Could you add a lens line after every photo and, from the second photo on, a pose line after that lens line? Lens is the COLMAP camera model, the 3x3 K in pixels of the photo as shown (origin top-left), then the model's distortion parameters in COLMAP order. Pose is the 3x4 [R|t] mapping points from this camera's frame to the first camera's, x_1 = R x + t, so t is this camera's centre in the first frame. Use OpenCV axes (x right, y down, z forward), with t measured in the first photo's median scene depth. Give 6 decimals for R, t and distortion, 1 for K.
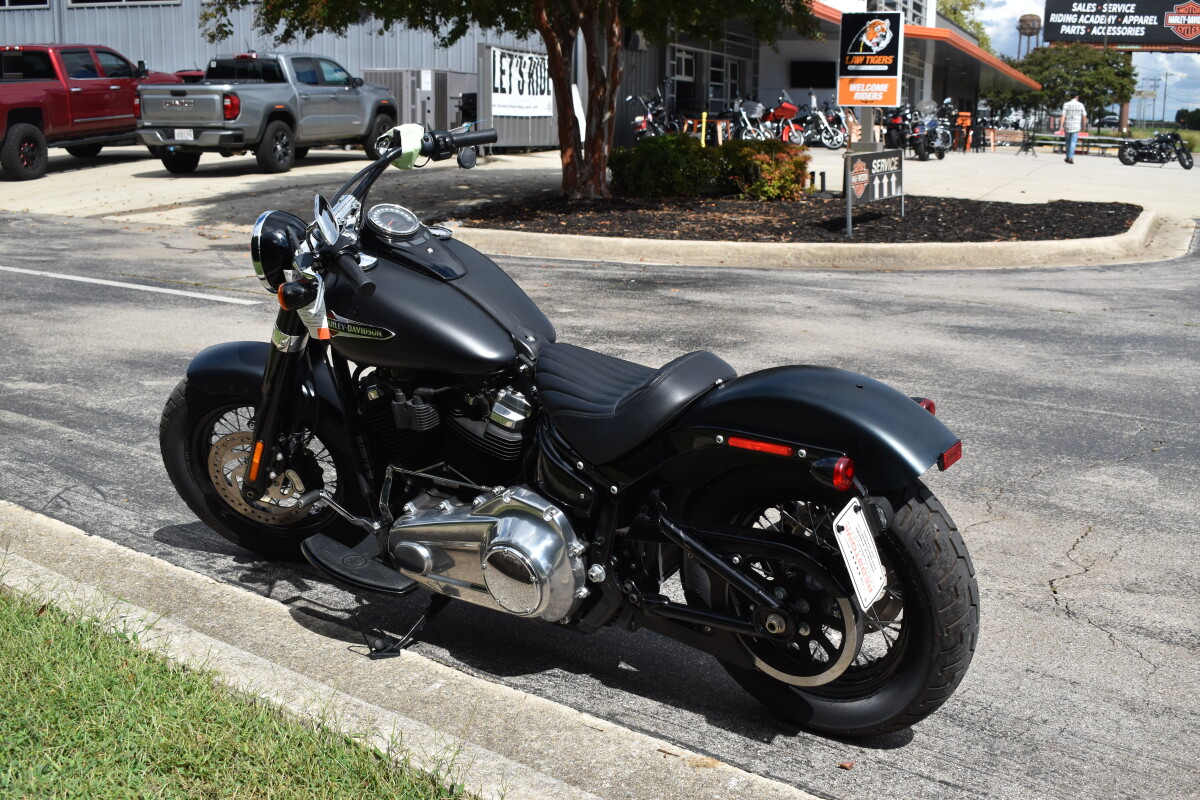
lens RADIAL K [[1438.3, 0, 597.3], [0, 1438.3, 404.0], [0, 0, 1]] dist [-0.052007, 0.000000]
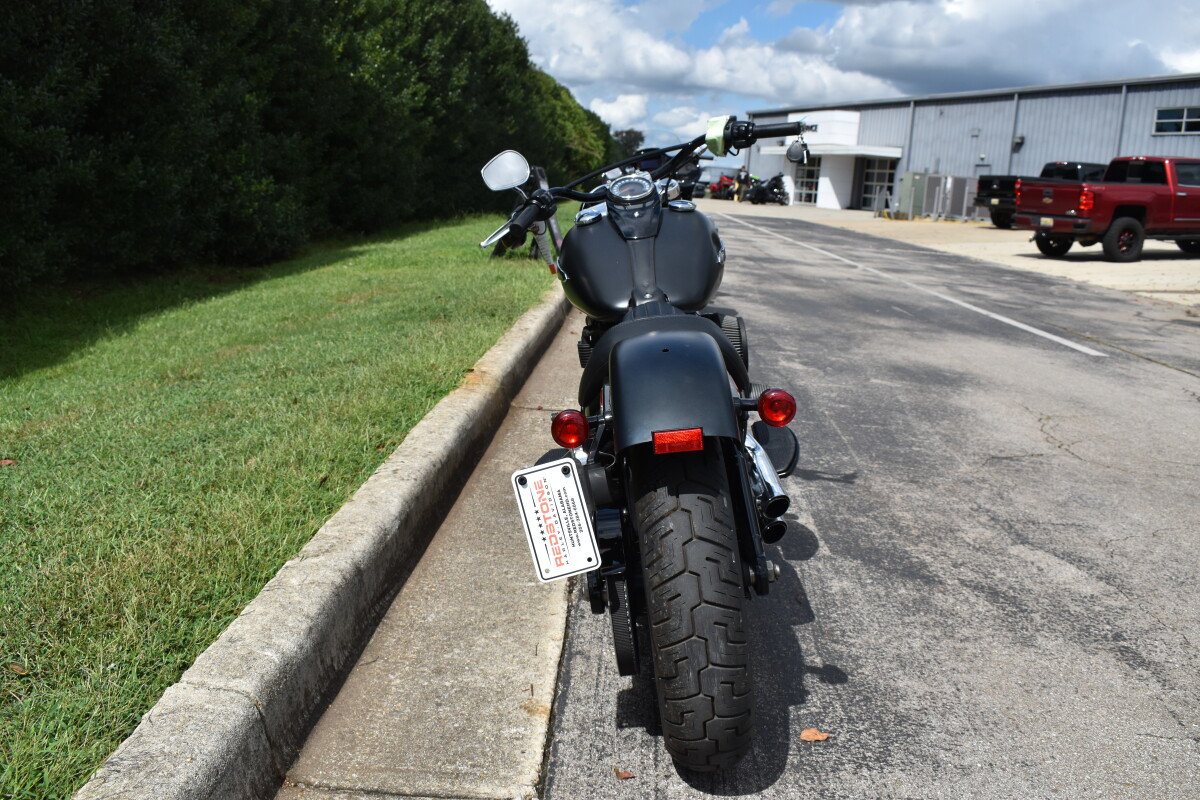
lens RADIAL K [[1115.0, 0, 600.4], [0, 1115.0, 403.9], [0, 0, 1]] dist [-0.082135, 0.000000]
pose [[0.606503, 0.183844, -0.773535, 0.111232], [-0.212880, 0.974928, 0.064797, -0.002569], [0.766053, 0.125370, 0.630433, 0.088628]]
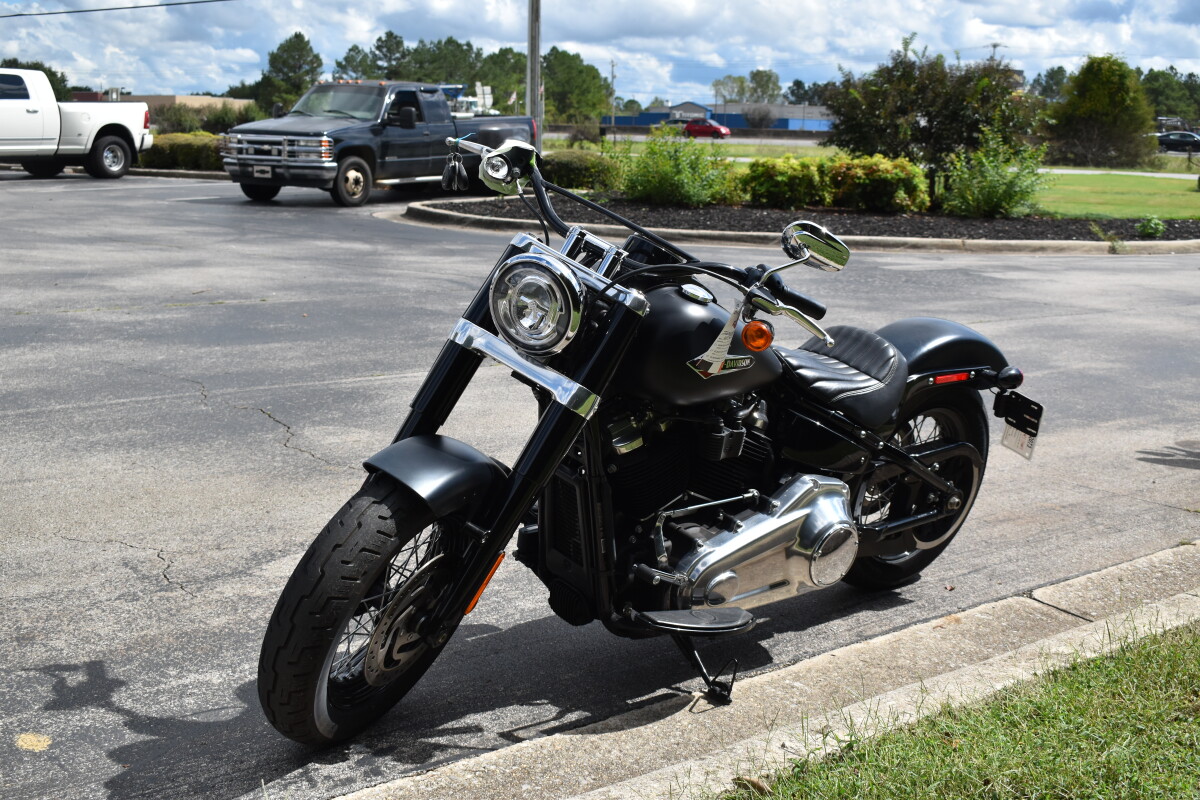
lens RADIAL K [[1438.3, 0, 601.6], [0, 1438.3, 403.8], [0, 0, 1]] dist [-0.052007, 0.000000]
pose [[0.198367, -0.194205, 0.960695, -0.209817], [0.170534, 0.972061, 0.161290, -0.036956], [-0.965178, 0.131837, 0.225944, 0.167147]]
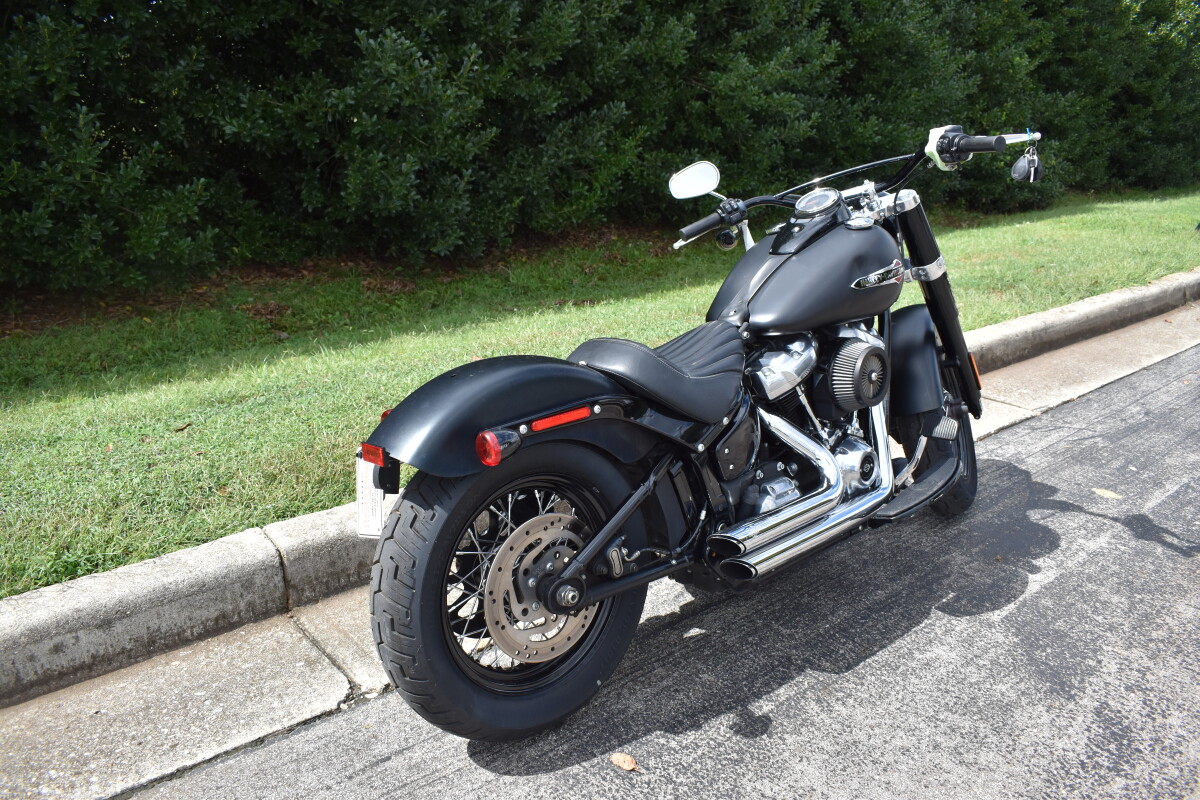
lens RADIAL K [[950.5, 0, 601.8], [0, 950.5, 399.1], [0, 0, 1]] dist [-0.081808, -0.001307]
pose [[-0.166138, 0.305773, -0.937497, 0.127758], [-0.235523, 0.910890, 0.338832, -0.039743], [0.957563, 0.277095, -0.079317, 0.186975]]
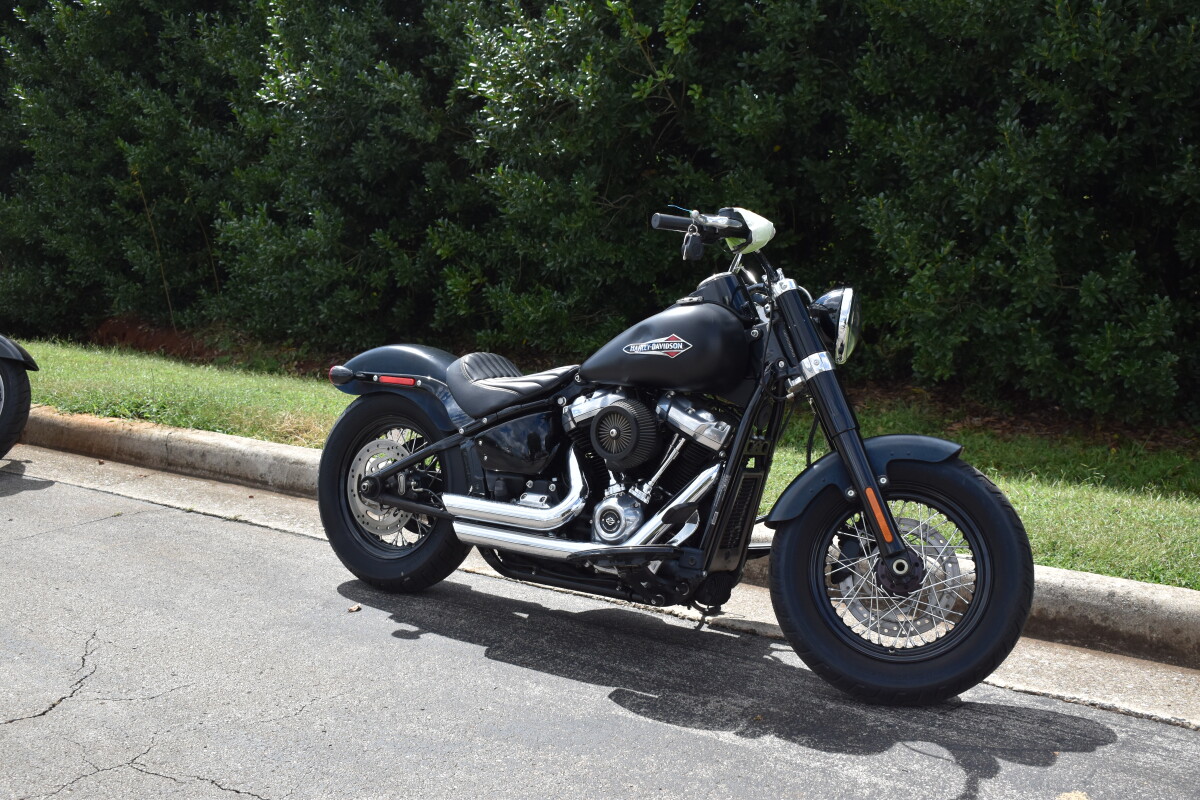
lens RADIAL K [[1438.3, 0, 596.4], [0, 1438.3, 398.4], [0, 0, 1]] dist [-0.052007, 0.000000]
pose [[-0.998595, 0.002631, -0.052919, 0.004307], [-0.016479, 0.933809, 0.357391, -0.092168], [0.050357, 0.357761, -0.932454, 0.425448]]
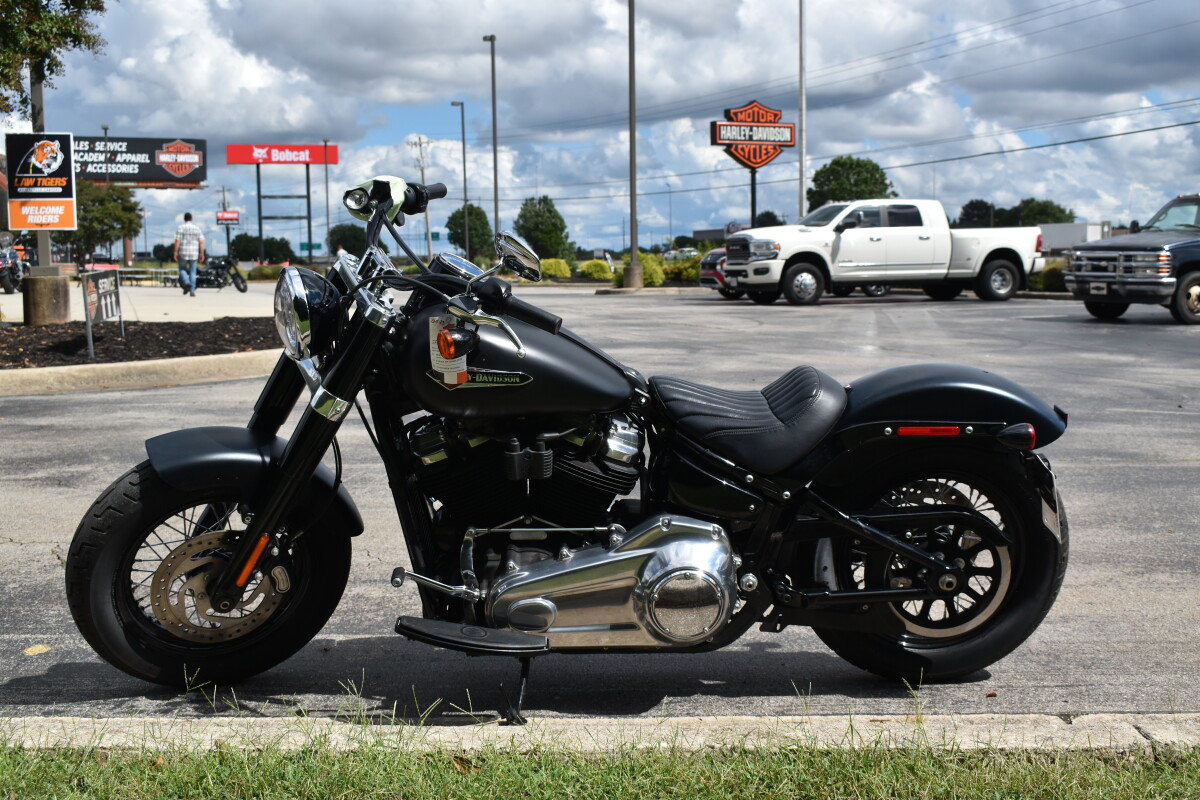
lens RADIAL K [[1438.3, 0, 599.4], [0, 1438.3, 397.4], [0, 0, 1]] dist [-0.052007, 0.000000]
pose [[0.773263, -0.083792, 0.628524, -0.135367], [0.145624, 0.988203, -0.047416, 0.003154], [-0.617137, 0.128193, 0.776343, 0.042199]]
